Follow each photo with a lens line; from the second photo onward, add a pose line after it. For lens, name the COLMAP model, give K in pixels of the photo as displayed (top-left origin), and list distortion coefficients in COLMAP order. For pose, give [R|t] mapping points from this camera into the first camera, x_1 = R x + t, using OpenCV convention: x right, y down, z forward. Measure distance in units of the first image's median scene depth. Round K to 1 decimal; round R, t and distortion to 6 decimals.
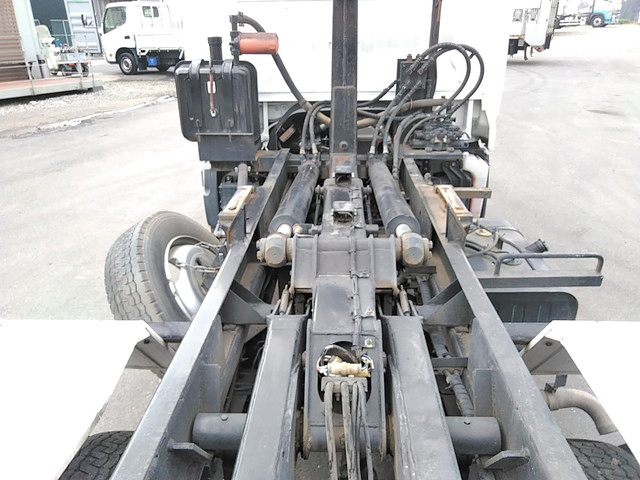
lens RADIAL K [[495.6, 0, 320.0], [0, 495.6, 240.0], [0, 0, 1]] dist [-0.044067, 0.091288]
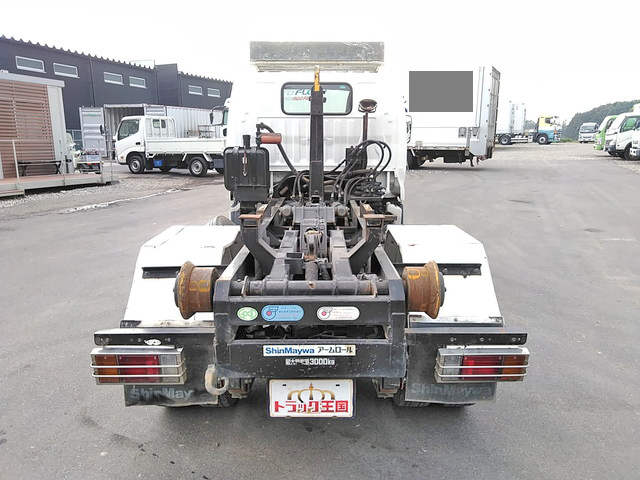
lens RADIAL K [[474.7, 0, 320.0], [0, 474.7, 240.0], [0, 0, 1]] dist [0.041575, -0.004374]
pose [[0.999065, 0.006724, 0.042697, -0.009960], [0.001970, 0.979712, -0.200399, 0.272488], [-0.043178, 0.200296, 0.978783, -0.558207]]
